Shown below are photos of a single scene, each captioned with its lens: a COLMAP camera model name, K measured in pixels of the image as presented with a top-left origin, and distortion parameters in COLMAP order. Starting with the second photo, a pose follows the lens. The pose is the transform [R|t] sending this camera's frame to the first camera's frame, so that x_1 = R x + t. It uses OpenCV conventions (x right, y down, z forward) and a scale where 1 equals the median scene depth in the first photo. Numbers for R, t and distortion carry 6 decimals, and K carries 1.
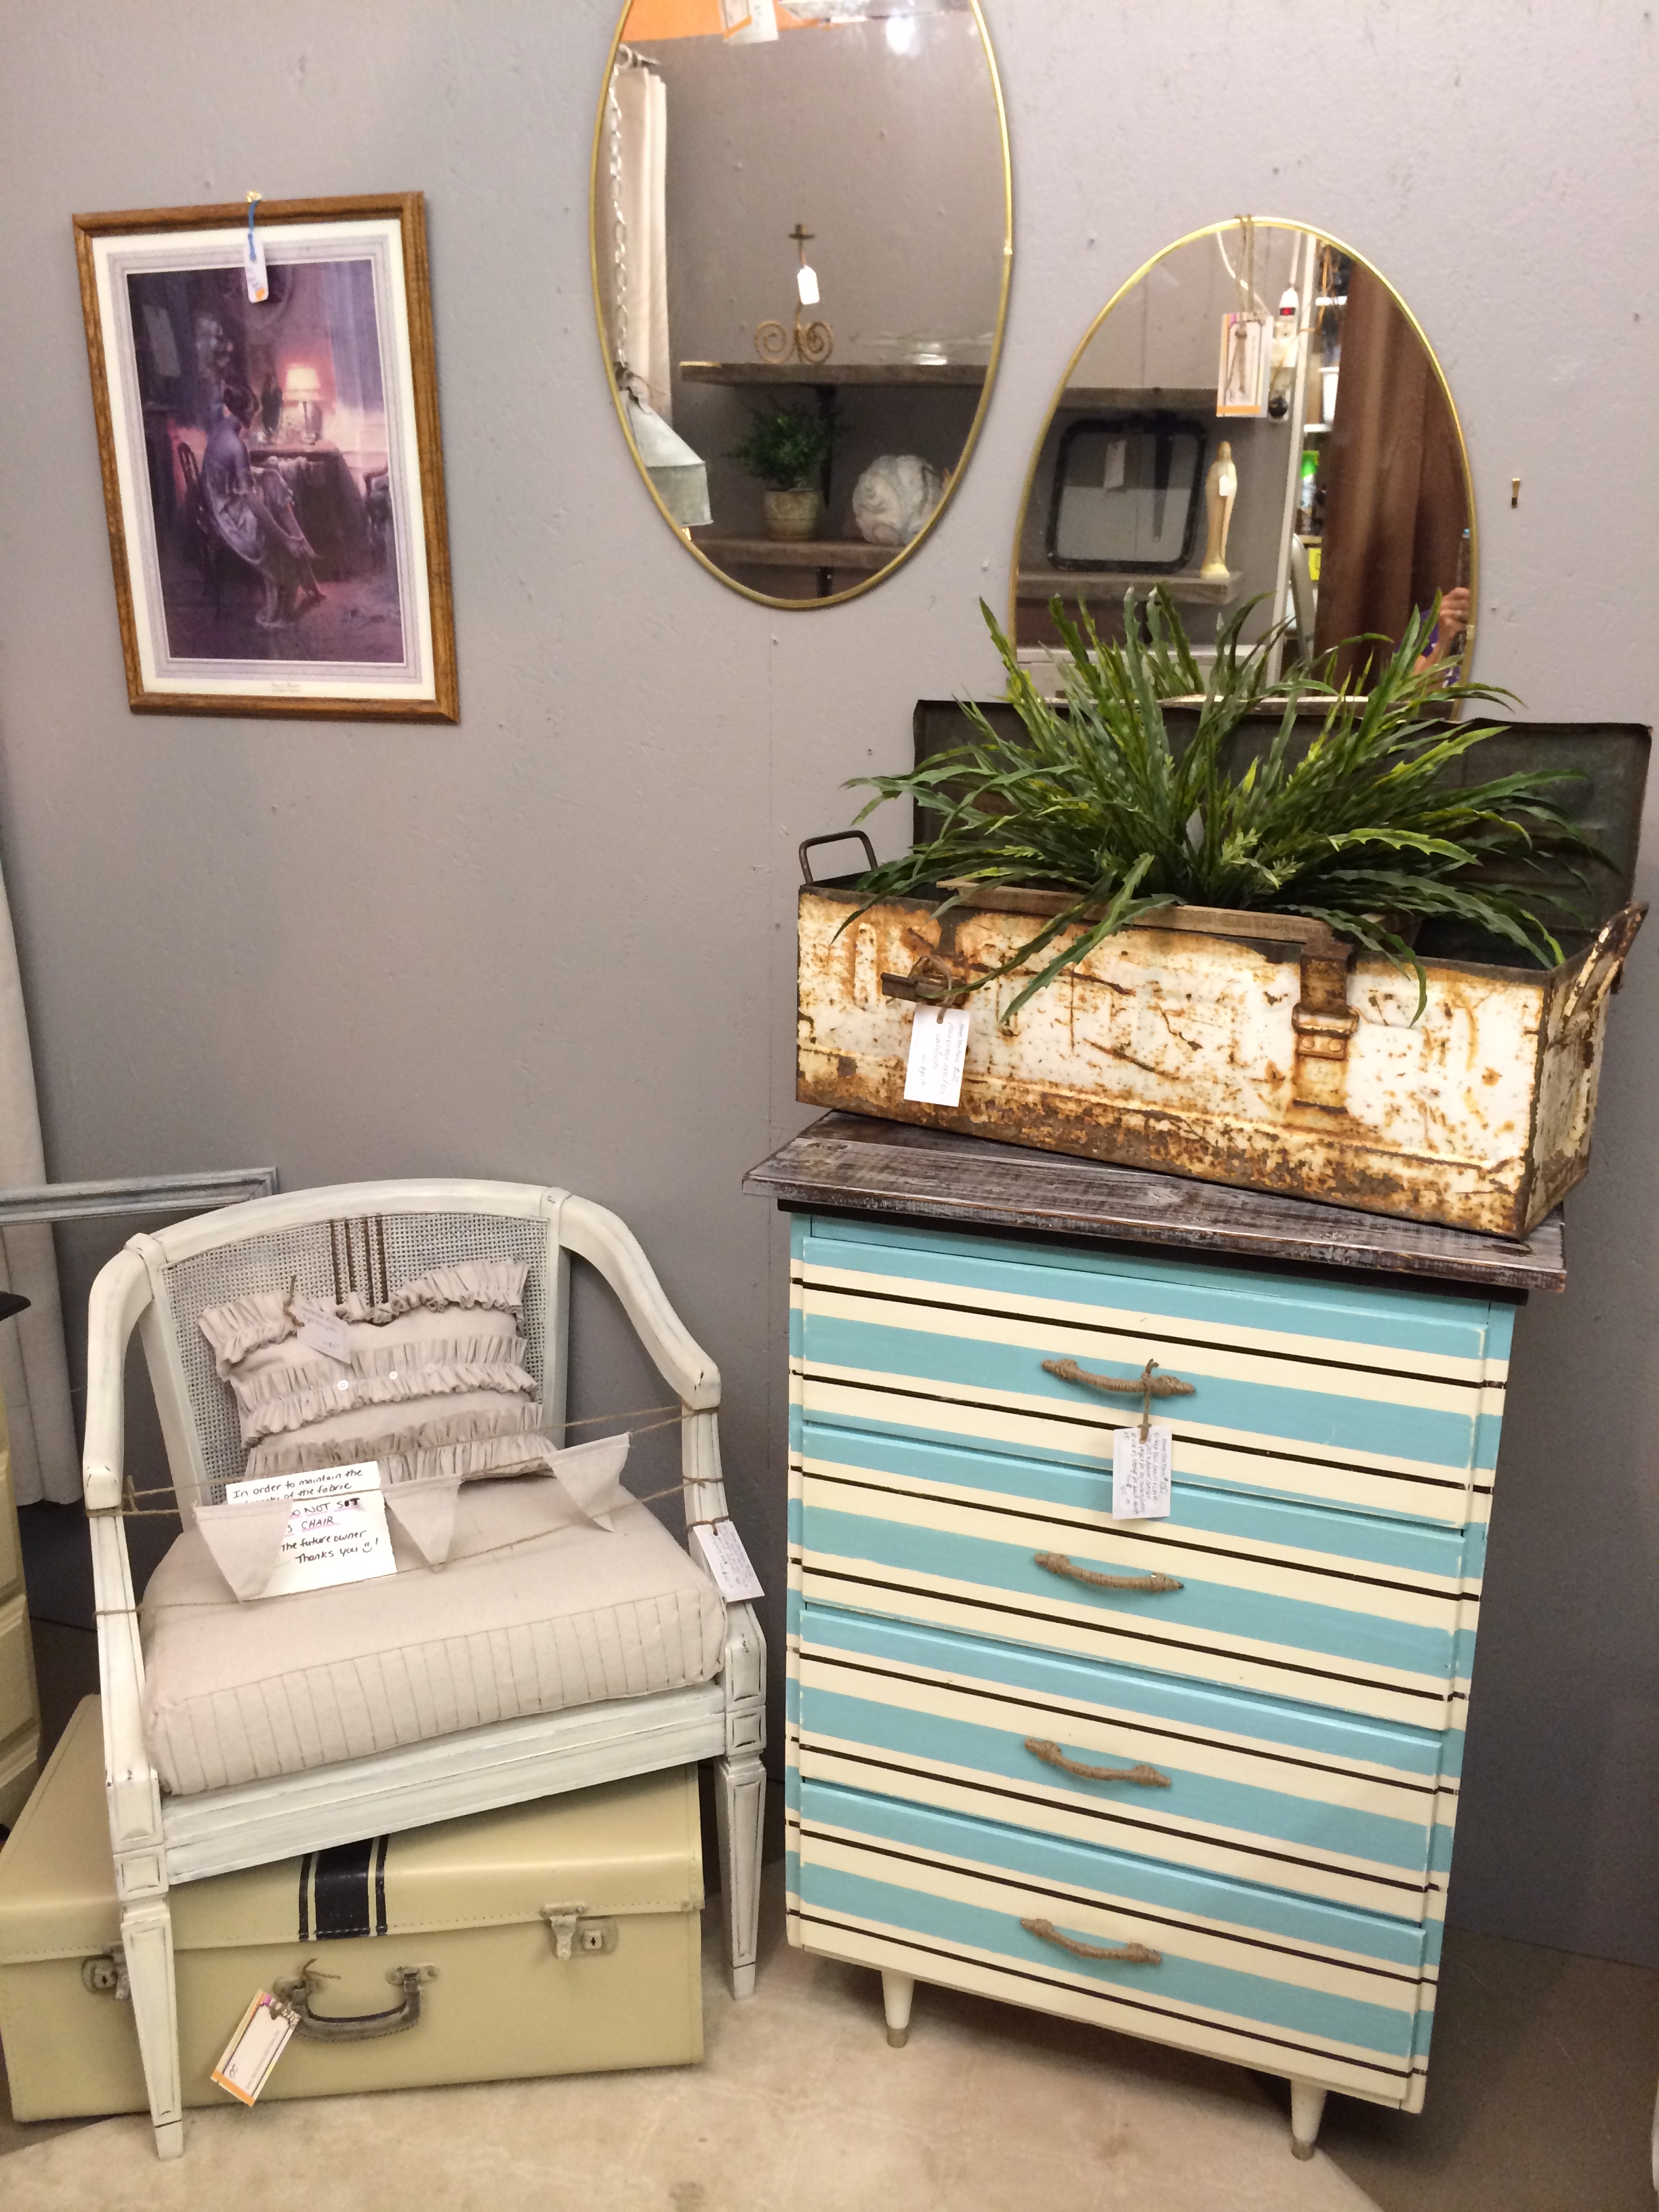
lens RADIAL K [[1901.7, 0, 835.0], [0, 1901.7, 1101.0], [0, 0, 1]] dist [0.080976, -0.117746]
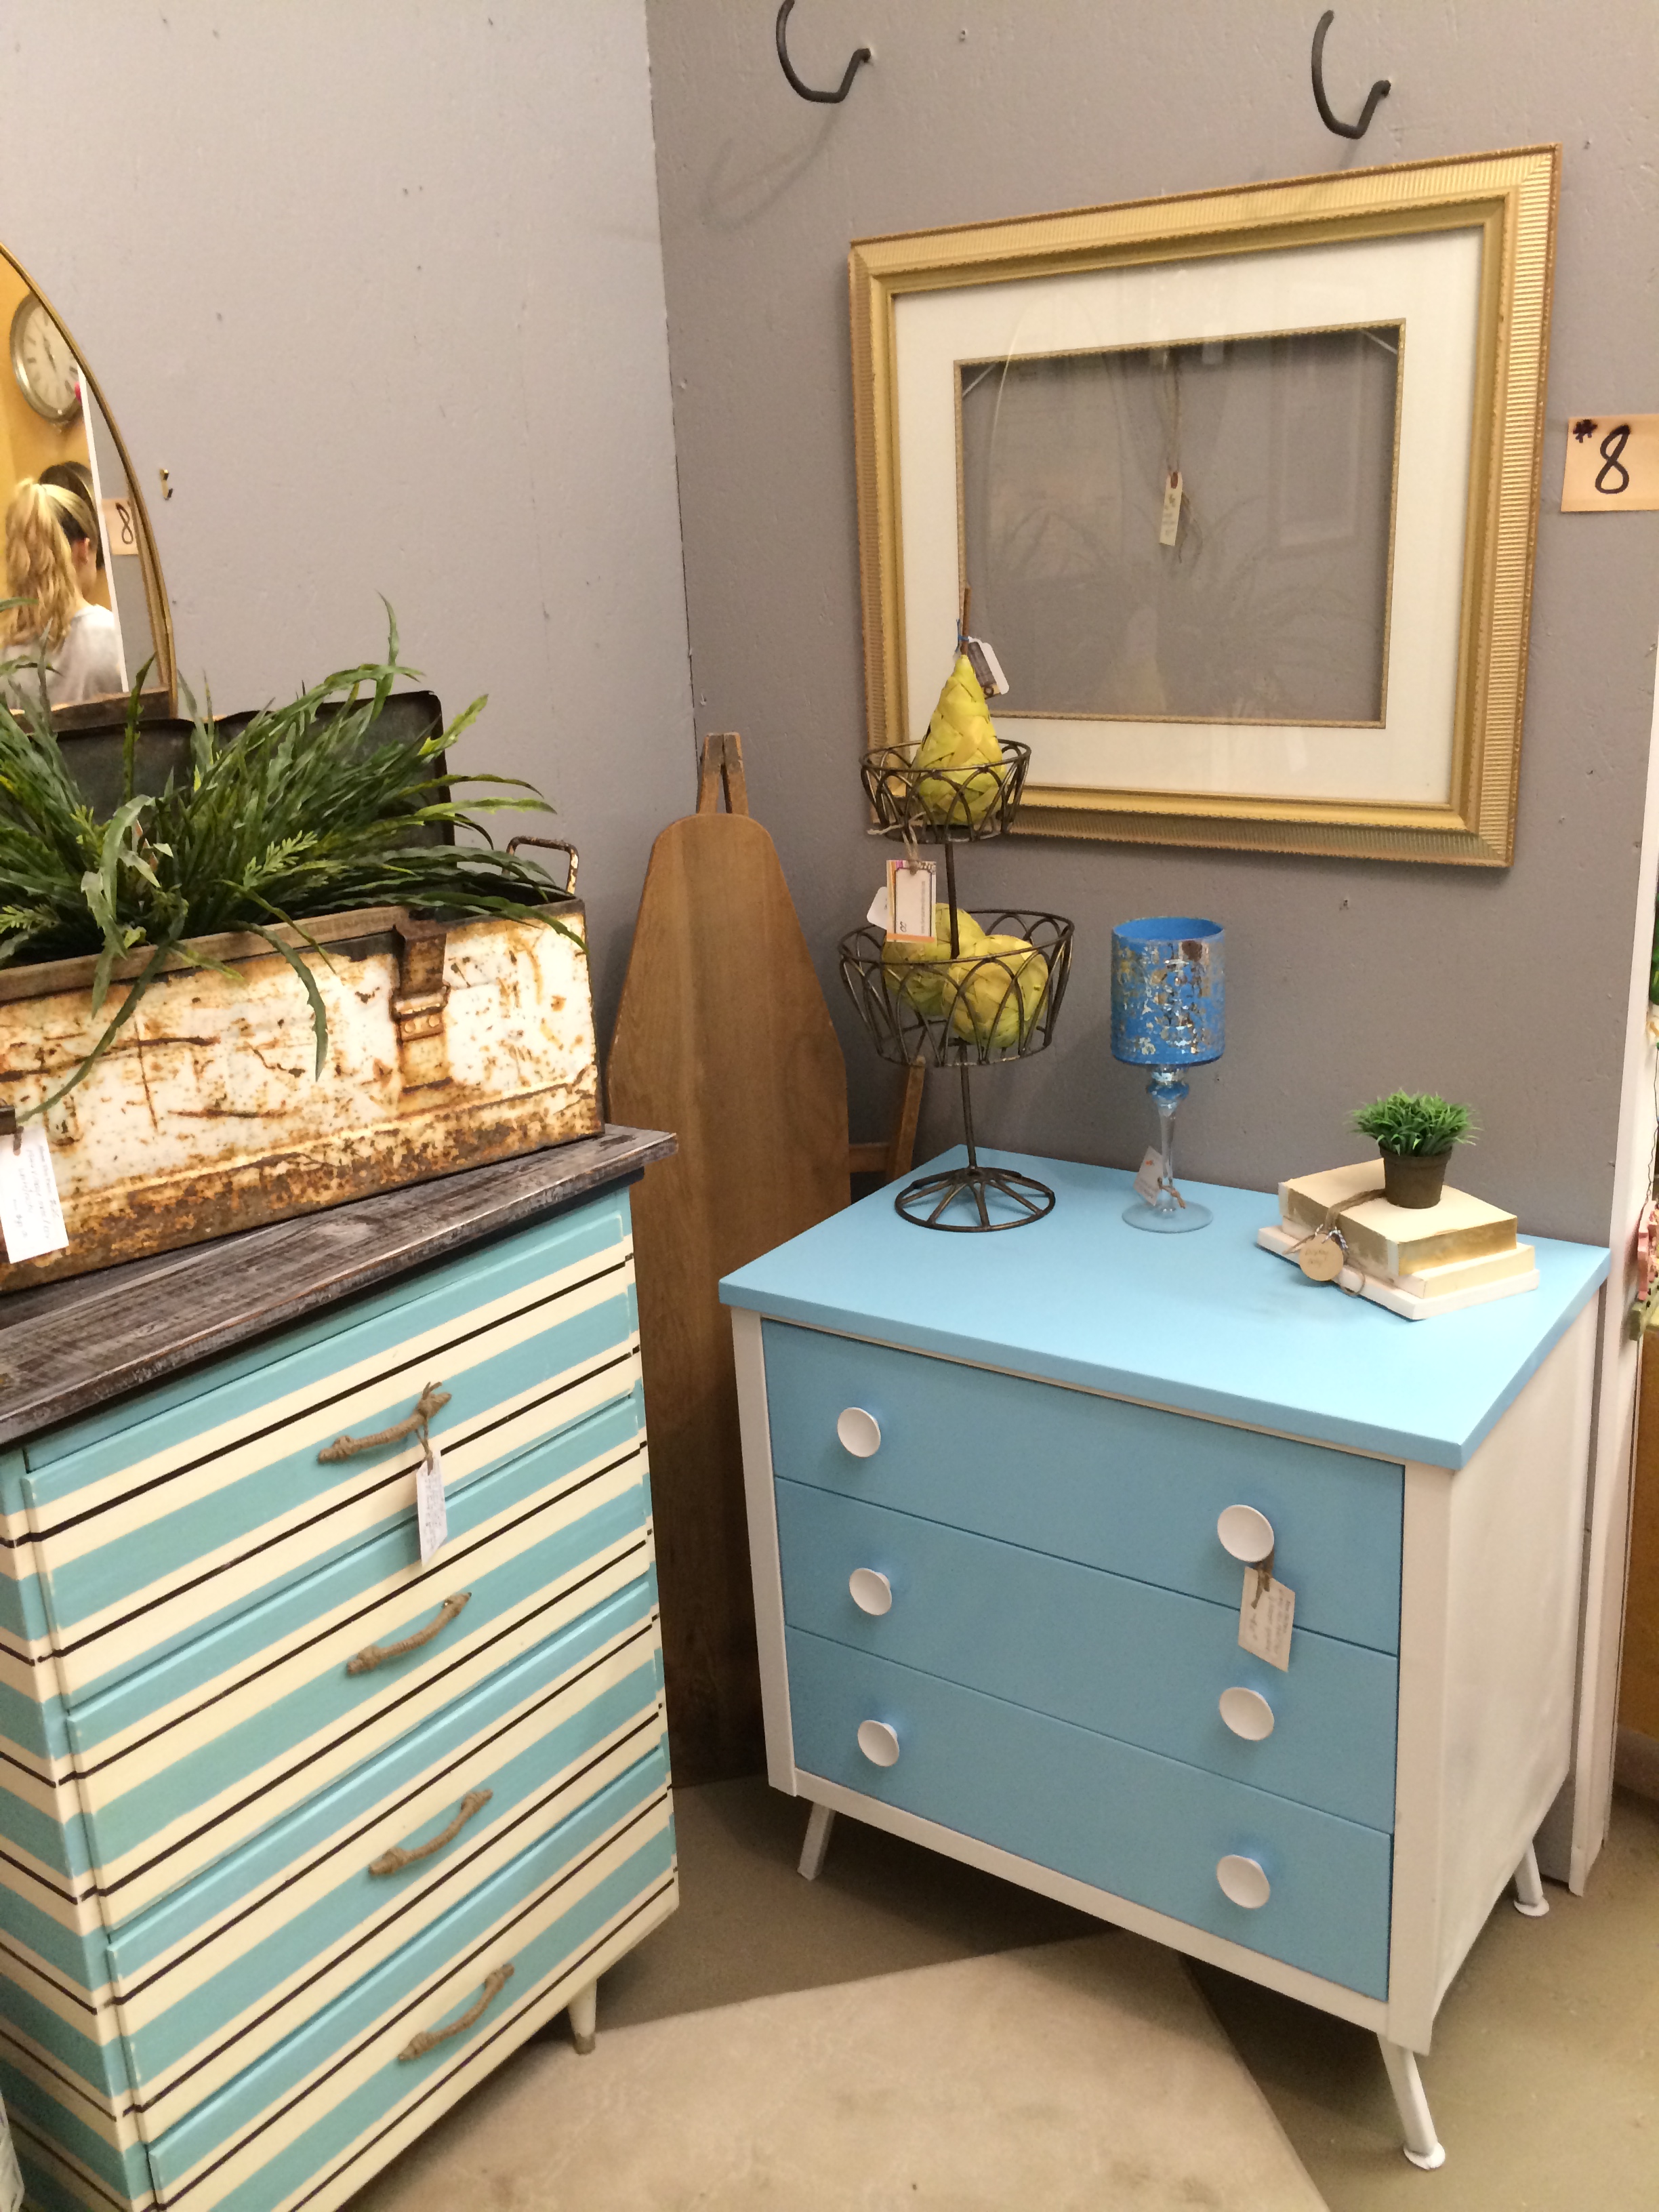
lens RADIAL K [[1901.7, 0, 841.3], [0, 1901.7, 1090.5], [0, 0, 1]] dist [0.080976, -0.117746]
pose [[0.281720, -0.291261, 0.914222, -0.598341], [0.303373, 0.930973, 0.203112, -0.130816], [-0.910274, 0.220129, 0.350634, 0.435782]]
